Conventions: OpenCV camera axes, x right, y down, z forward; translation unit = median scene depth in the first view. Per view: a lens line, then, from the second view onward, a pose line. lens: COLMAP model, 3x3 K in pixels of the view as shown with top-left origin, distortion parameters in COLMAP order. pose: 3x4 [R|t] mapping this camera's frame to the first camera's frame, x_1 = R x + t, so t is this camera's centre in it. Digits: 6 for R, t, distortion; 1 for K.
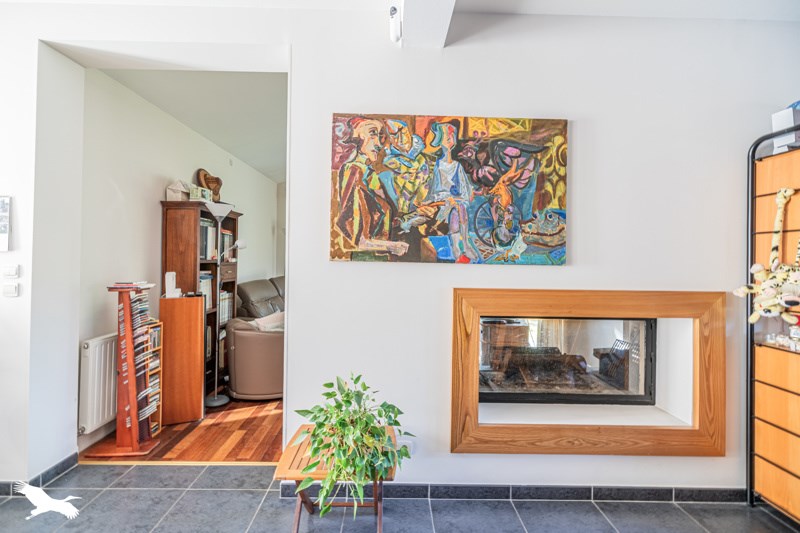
lens RADIAL K [[388.0, 0, 399.0], [0, 388.0, 263.9], [0, 0, 1]] dist [0.000739, -0.000031]
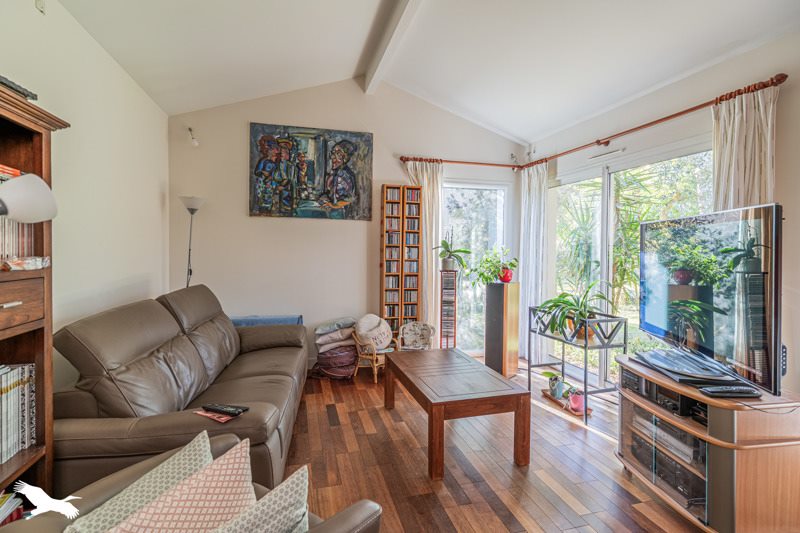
lens RADIAL K [[388.0, 0, 400.0], [0, 388.0, 260.6], [0, 0, 1]] dist [0.000739, -0.000031]
pose [[0.971134, -0.014147, 0.238114, -0.179063], [0.007826, 0.999592, 0.027473, -0.015733], [-0.238405, -0.024817, 0.970849, 0.530882]]
